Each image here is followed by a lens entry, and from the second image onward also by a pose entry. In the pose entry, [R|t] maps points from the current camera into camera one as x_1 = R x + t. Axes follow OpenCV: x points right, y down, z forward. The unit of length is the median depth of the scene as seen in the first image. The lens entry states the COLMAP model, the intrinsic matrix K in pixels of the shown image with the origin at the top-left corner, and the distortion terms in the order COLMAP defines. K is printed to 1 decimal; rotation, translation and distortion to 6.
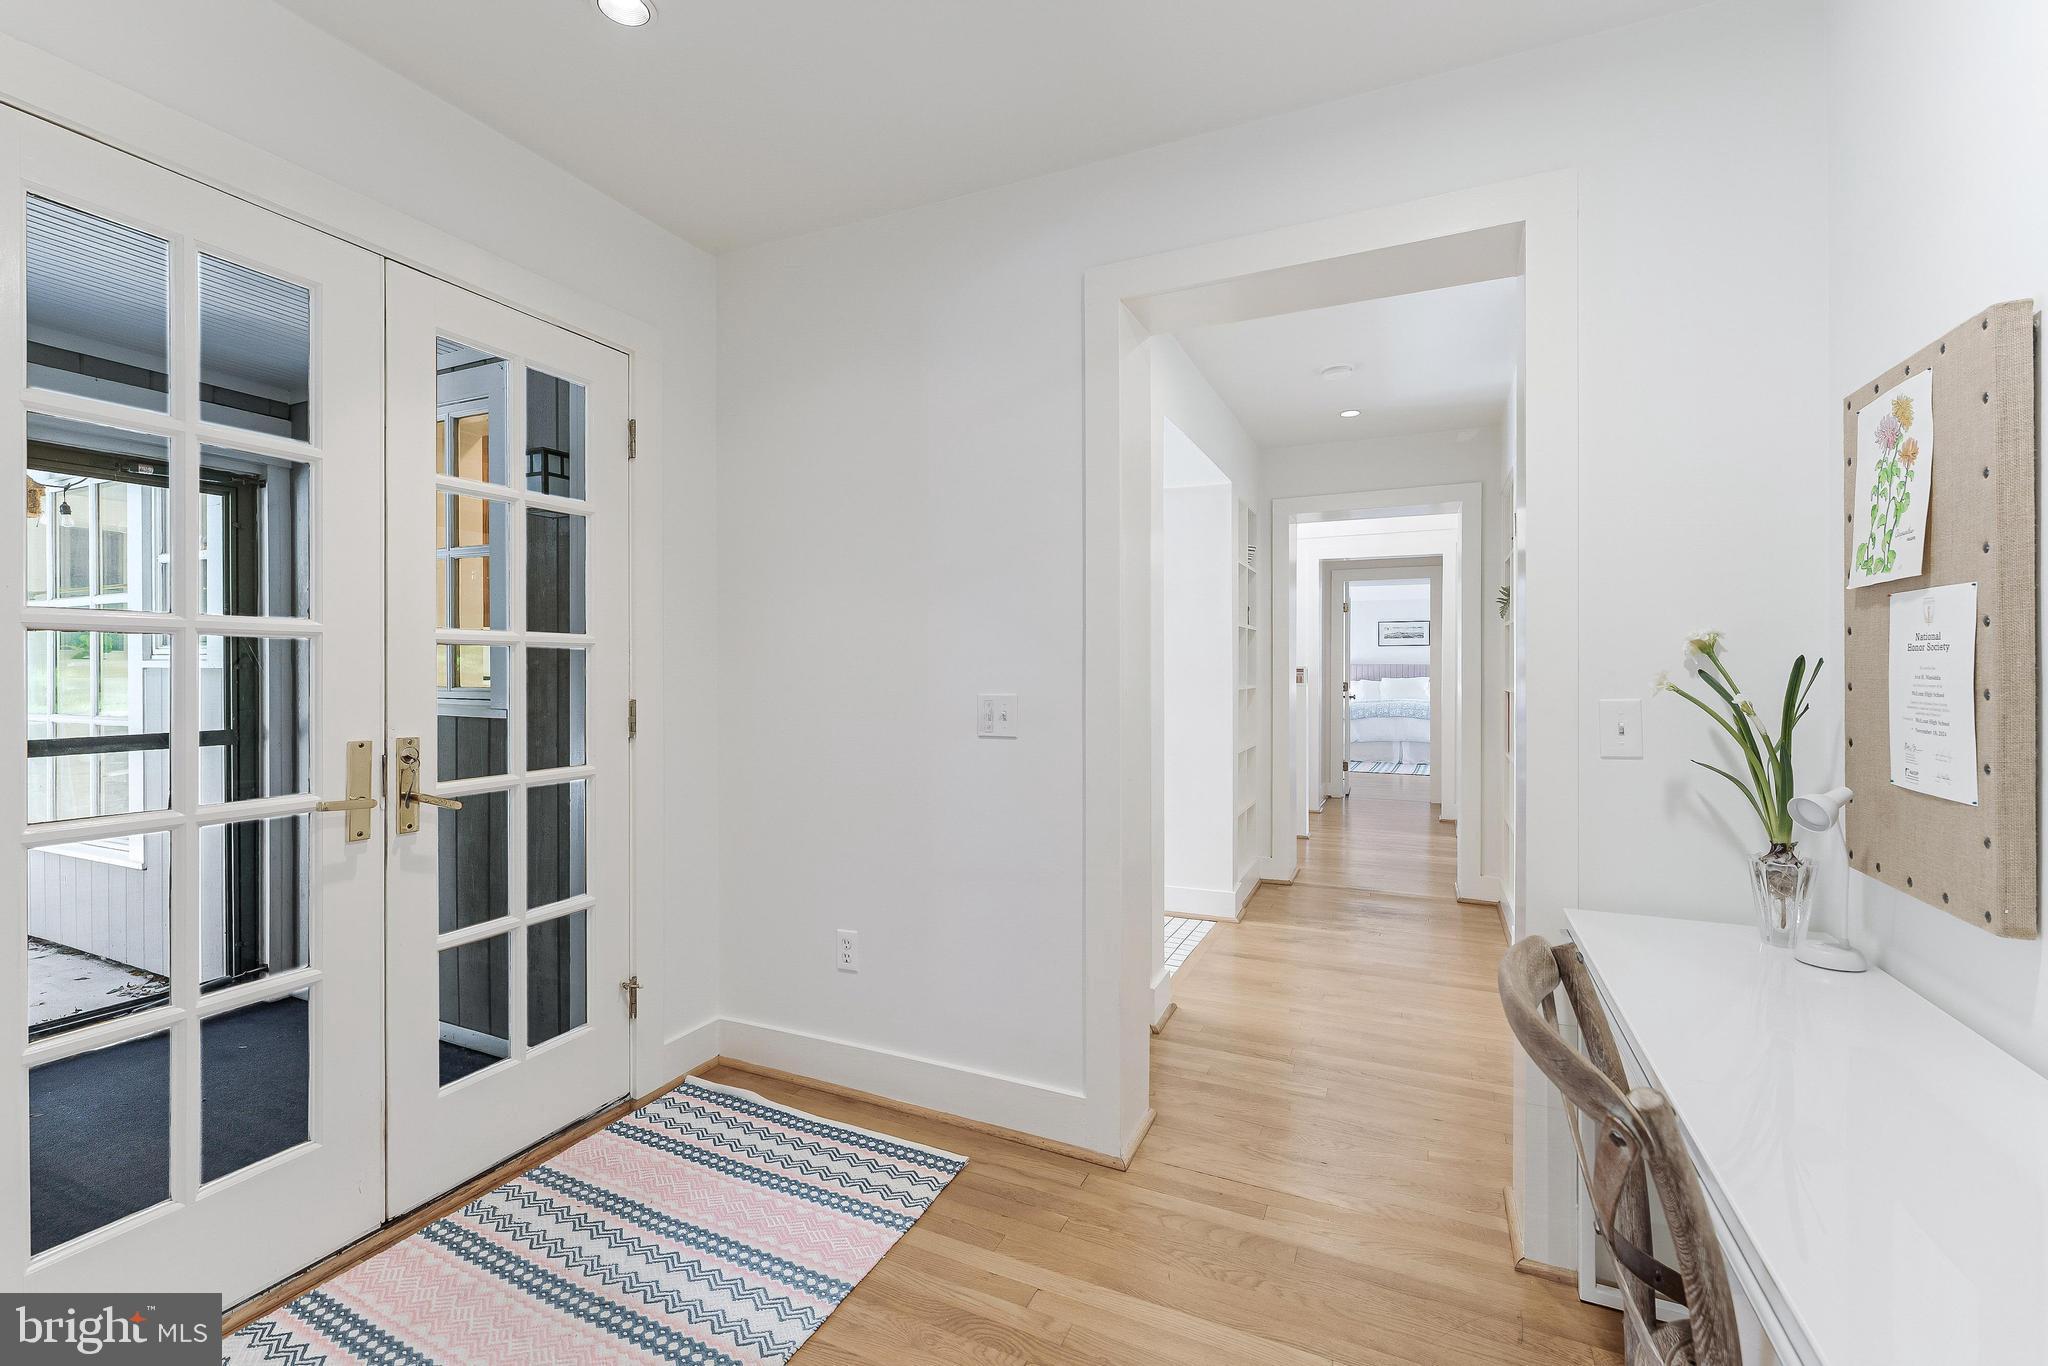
lens RADIAL K [[849.3, 0, 1027.1], [0, 849.3, 673.7], [0, 0, 1]] dist [-0.005009, 0.000072]
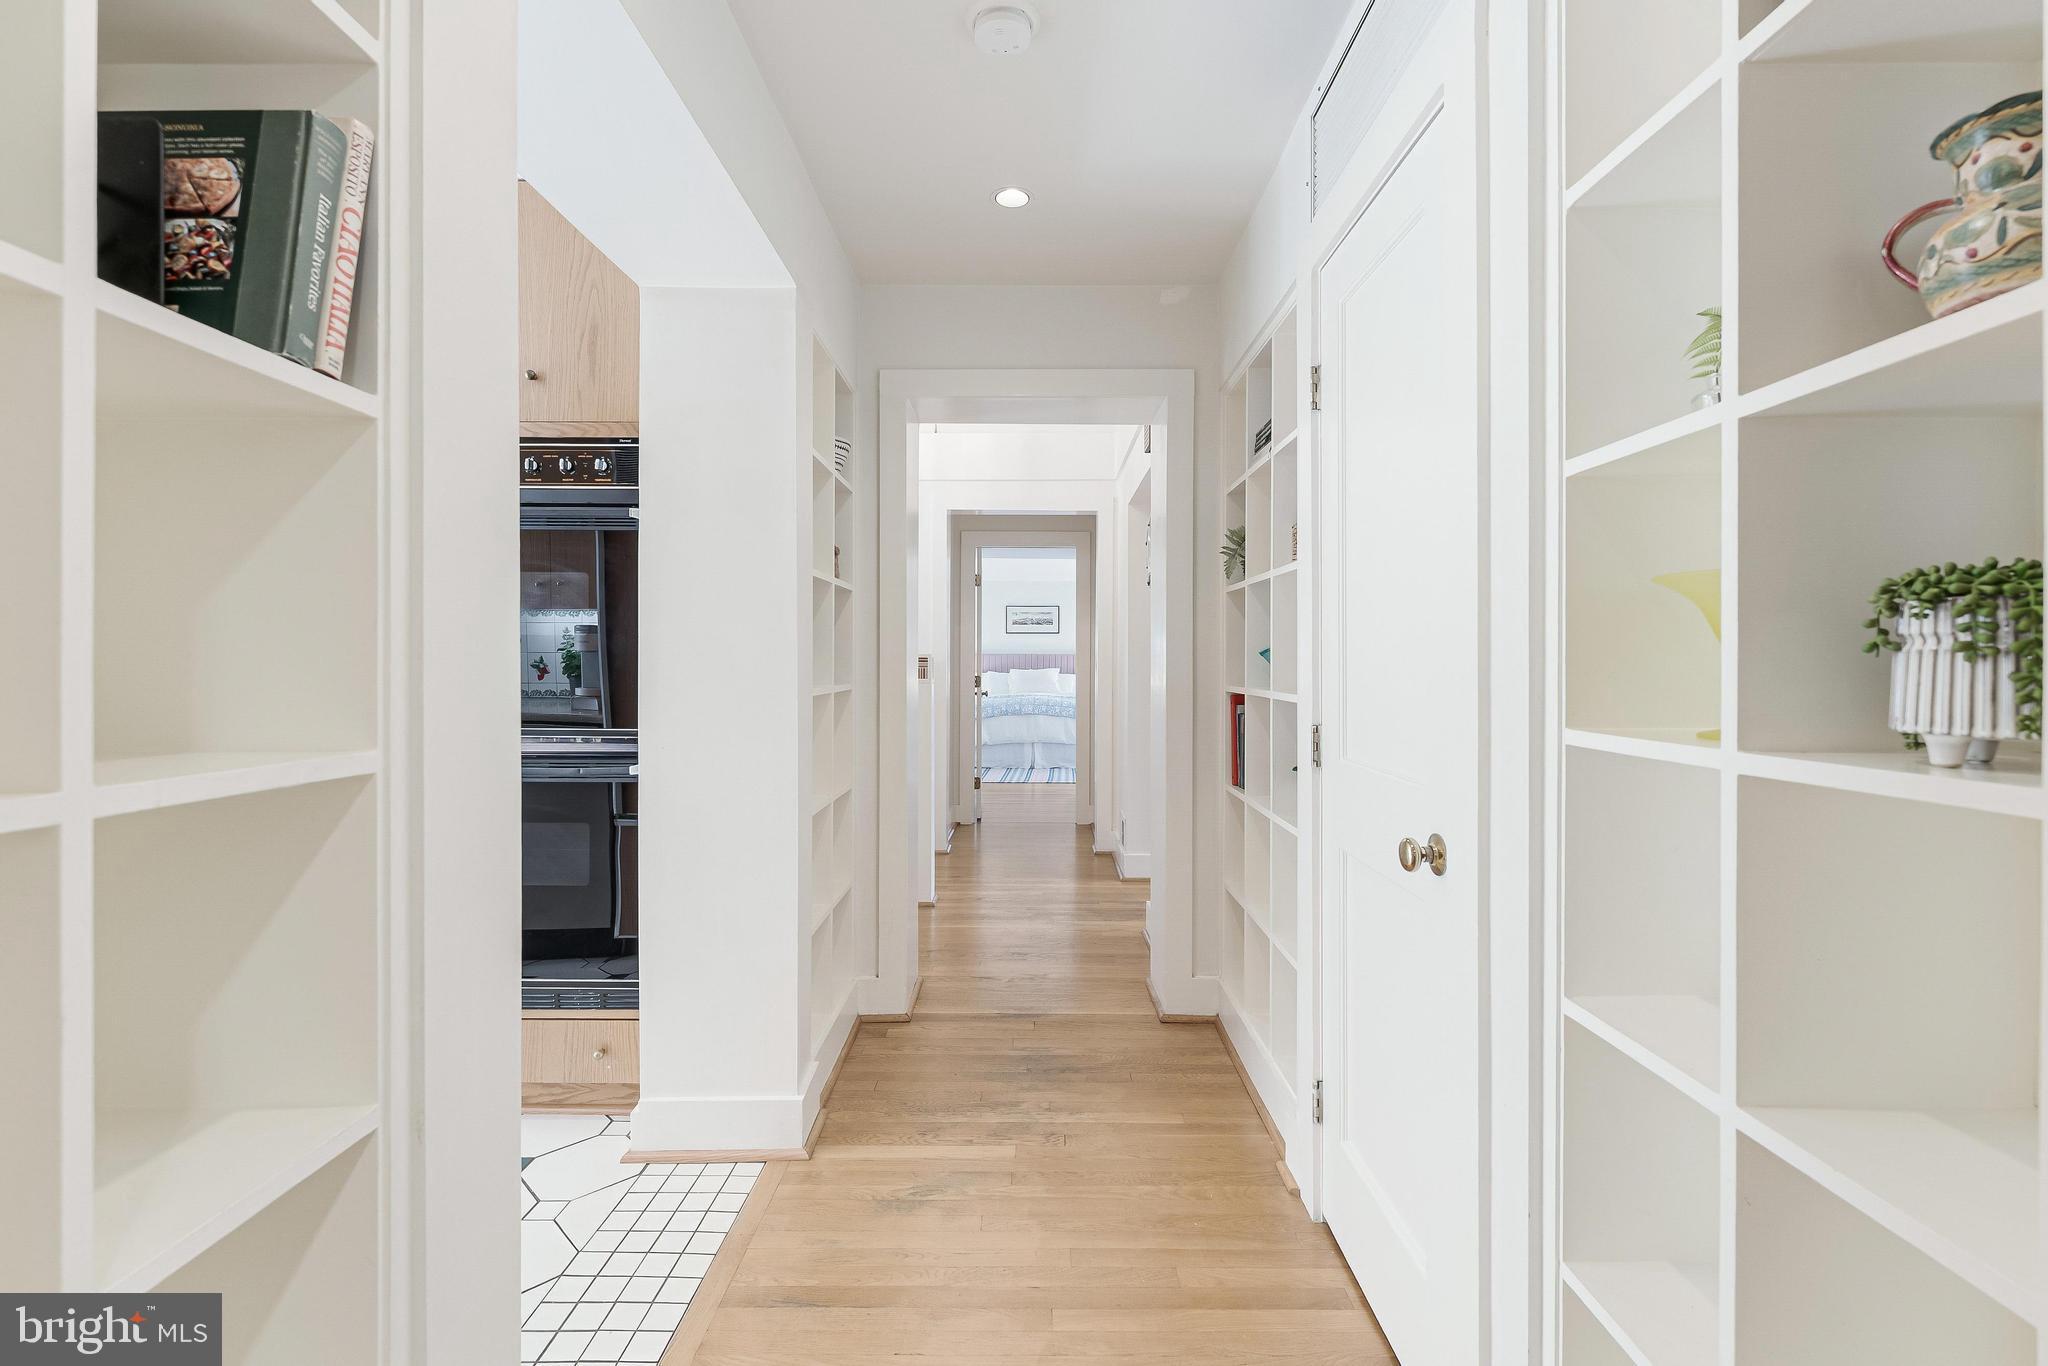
lens RADIAL K [[901.8, 0, 1023.7], [0, 901.8, 664.7], [0, 0, 1]] dist [-0.001016, -0.000560]
pose [[0.911092, 0.000283, 0.412203, 0.267129], [-0.000540, 1.000000, 0.000506, -0.001731], [-0.412202, -0.000683, 0.911092, 0.847085]]
